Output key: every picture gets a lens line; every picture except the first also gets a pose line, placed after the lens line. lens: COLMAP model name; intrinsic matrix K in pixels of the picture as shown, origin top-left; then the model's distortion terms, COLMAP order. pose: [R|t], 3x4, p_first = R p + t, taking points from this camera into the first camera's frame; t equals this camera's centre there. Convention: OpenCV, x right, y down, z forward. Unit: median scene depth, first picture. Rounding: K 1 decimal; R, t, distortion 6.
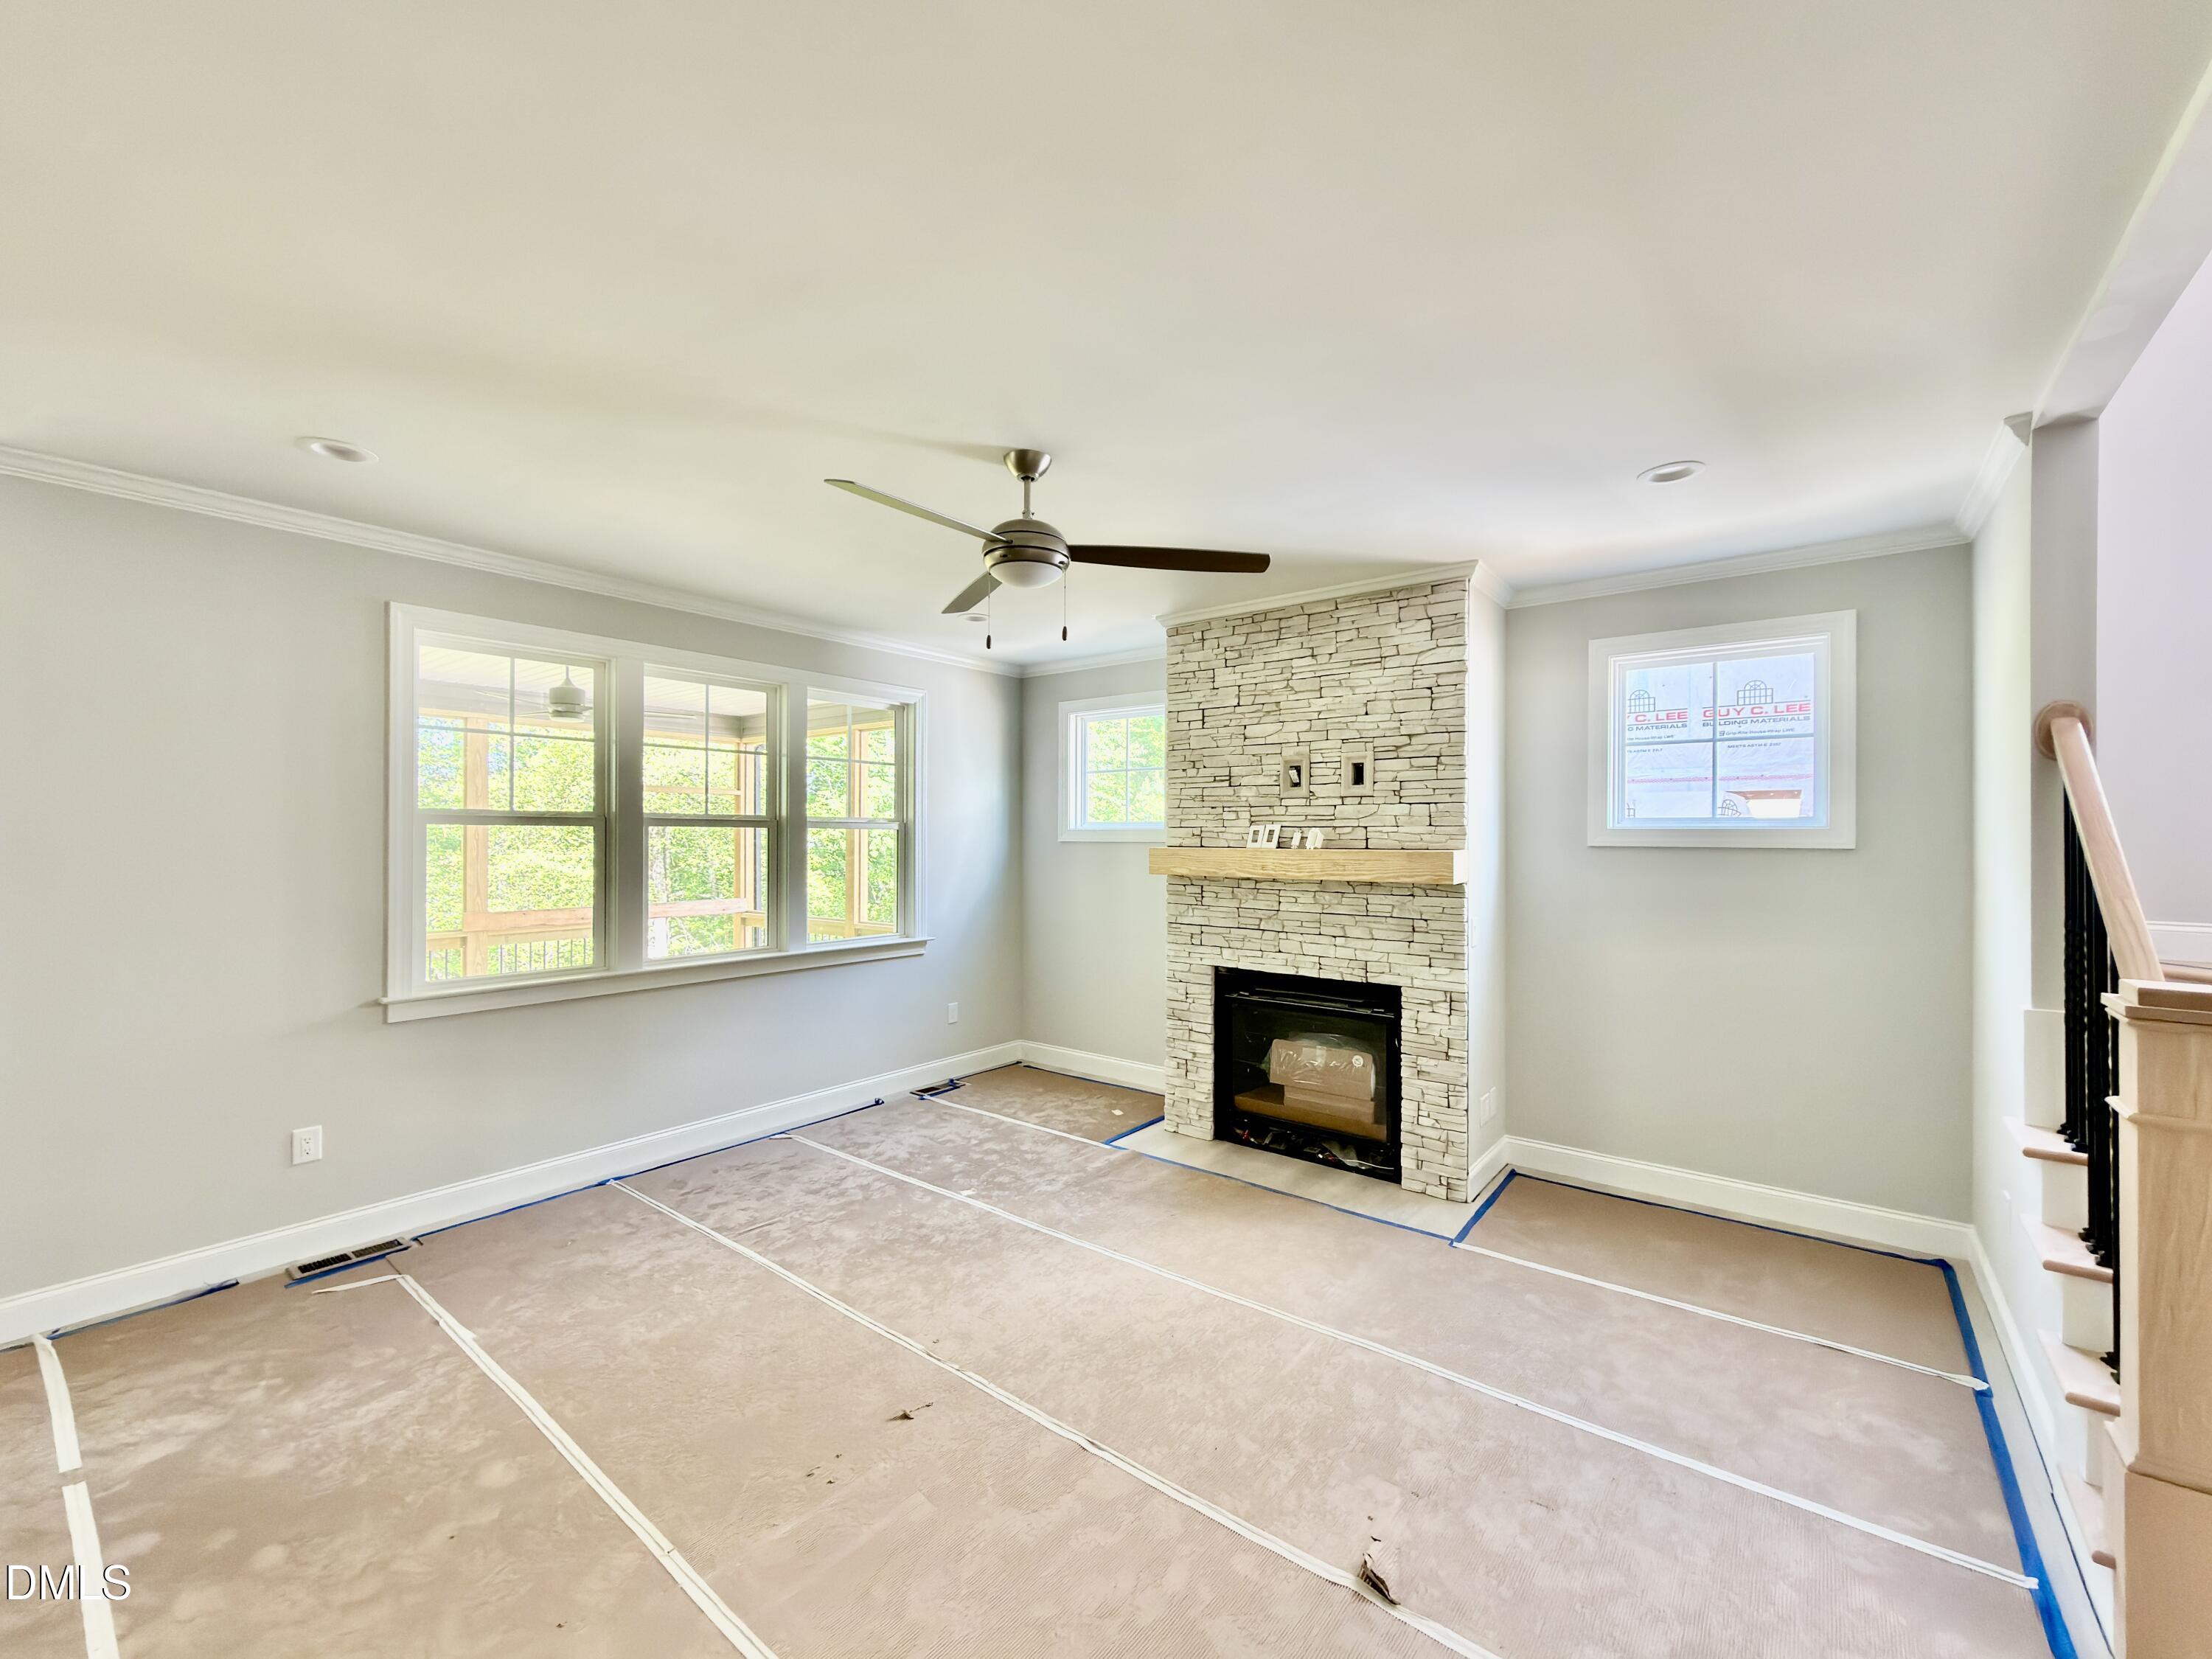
lens RADIAL K [[903.3, 0, 1102.2], [0, 903.3, 835.1], [0, 0, 1]] dist [-0.000579, -0.000099]
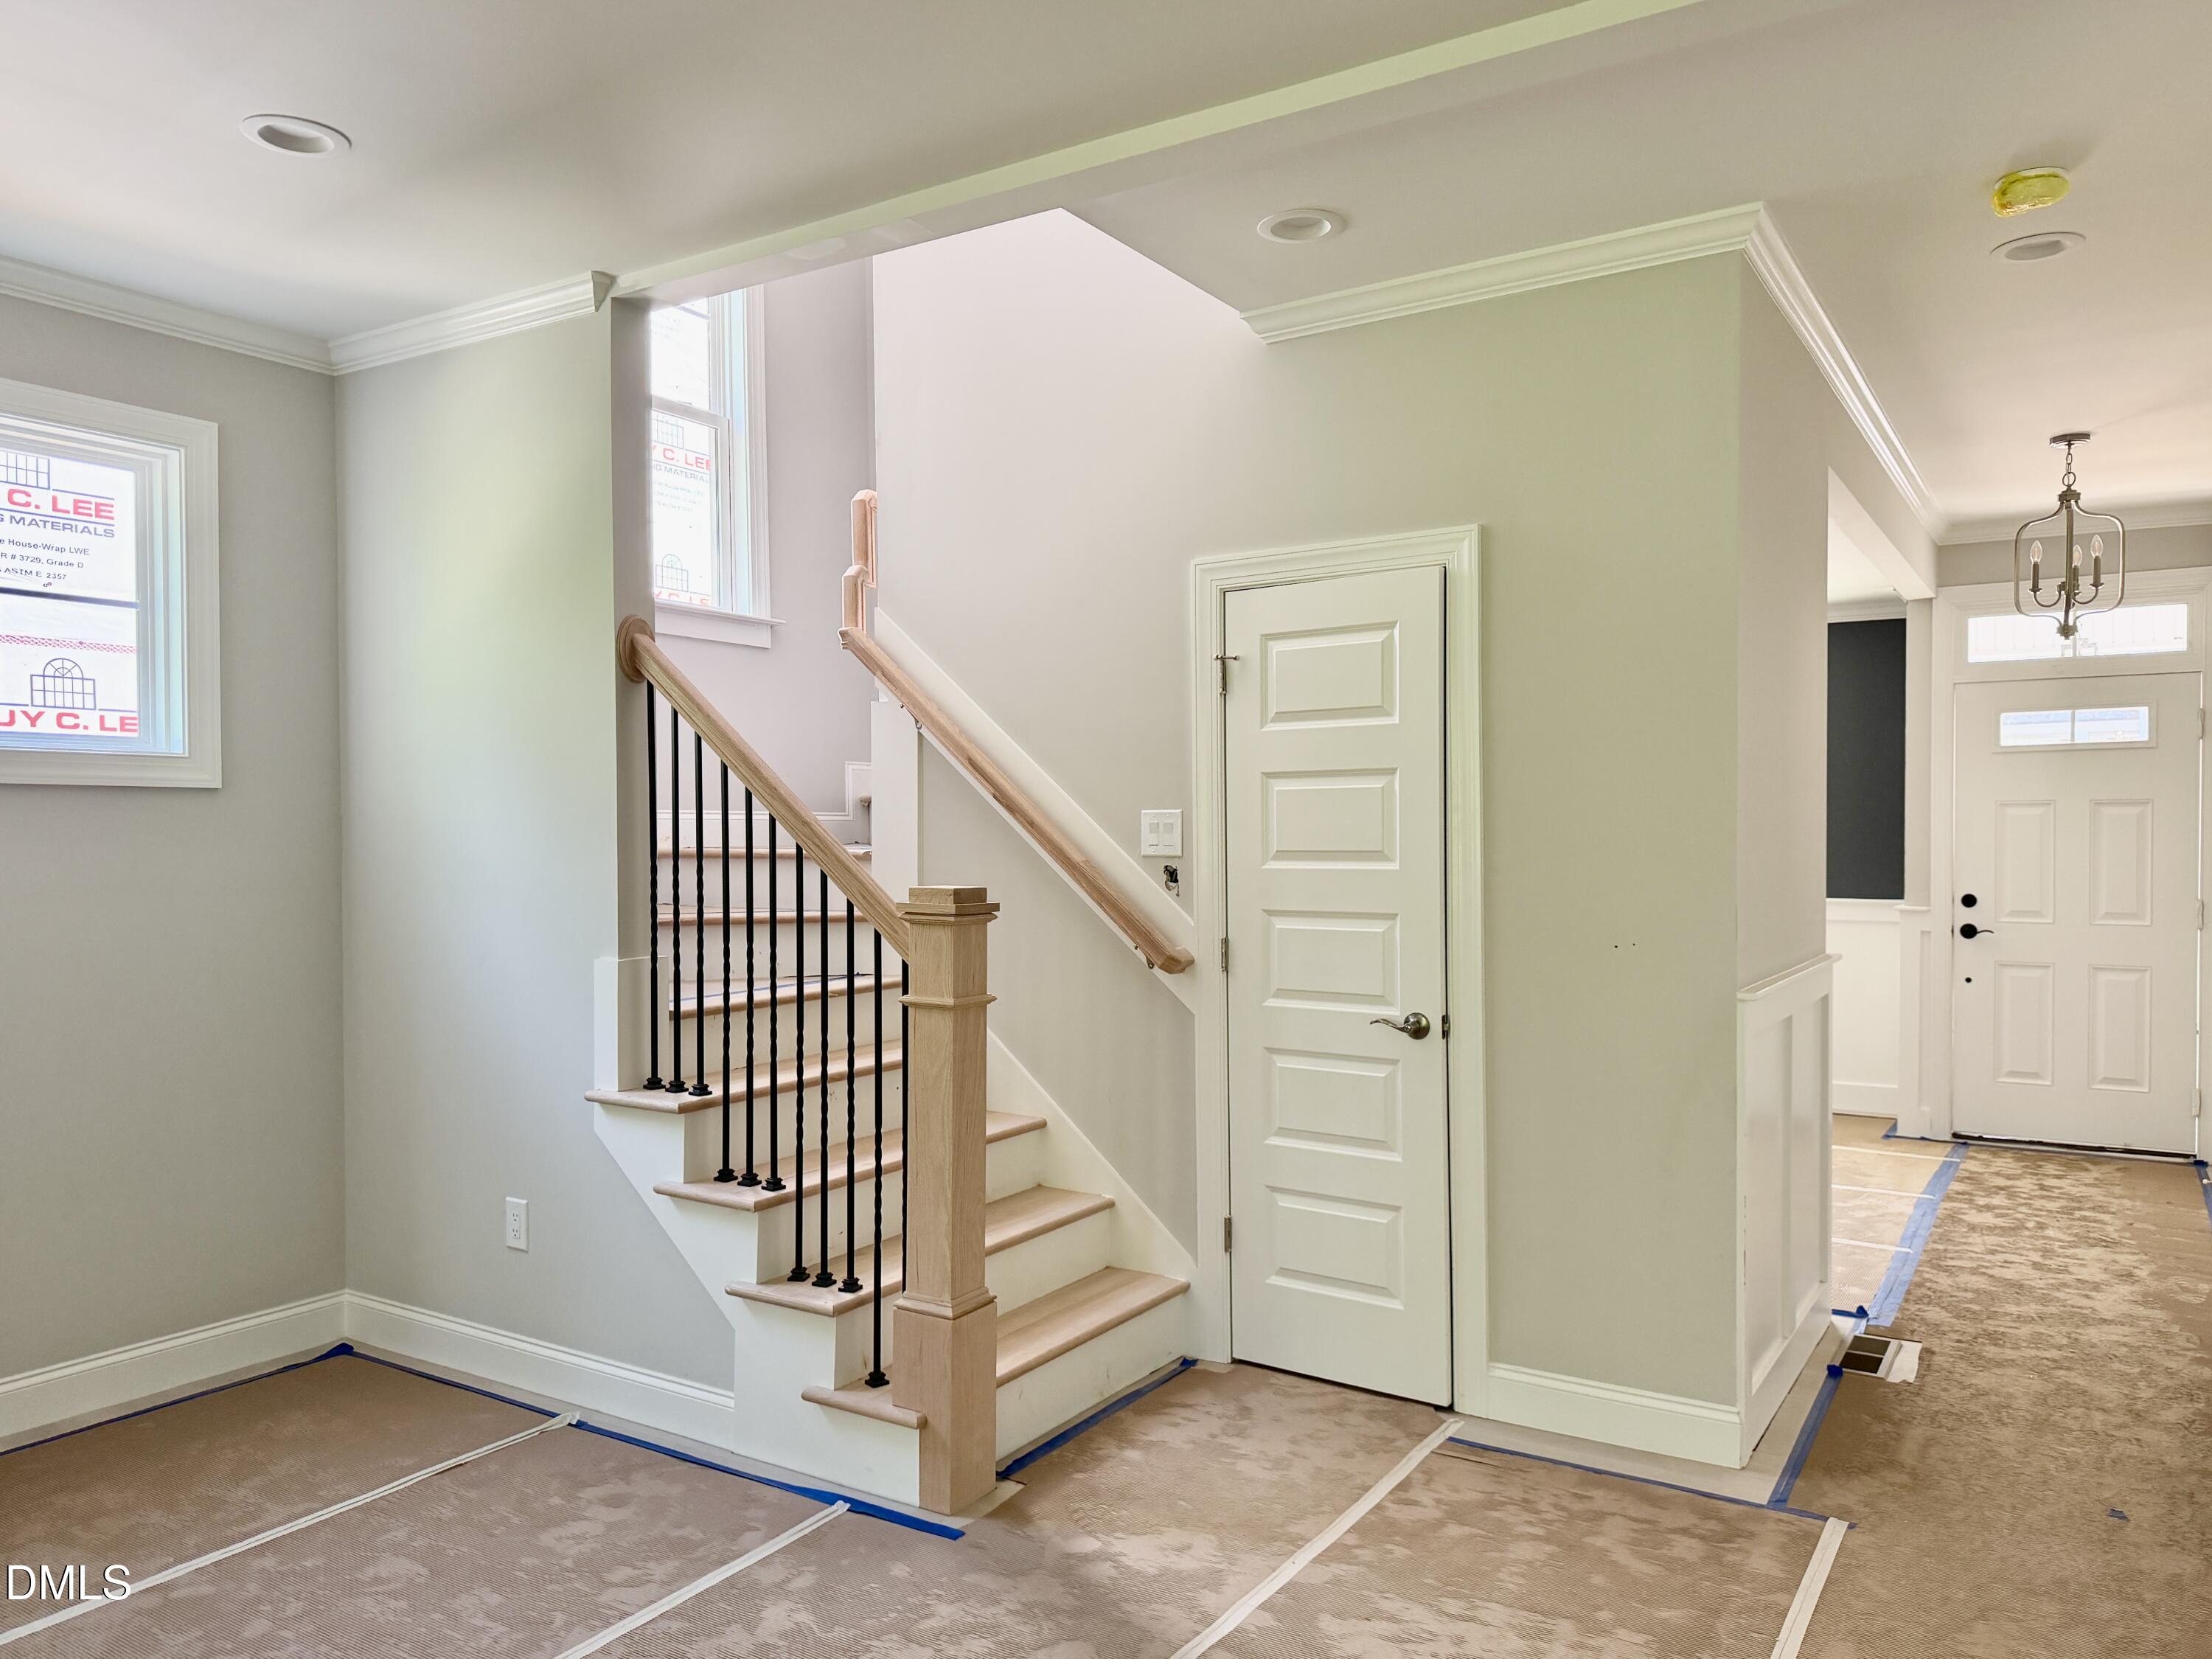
lens RADIAL K [[1556.7, 0, 1110.0], [0, 1556.7, 854.6], [0, 0, 1]] dist [0.094134, -0.158245]
pose [[-0.097281, -0.016055, 0.995127, -0.313909], [-0.000918, 0.999871, 0.016042, 0.037910], [-0.995257, 0.000647, -0.097283, 0.387654]]
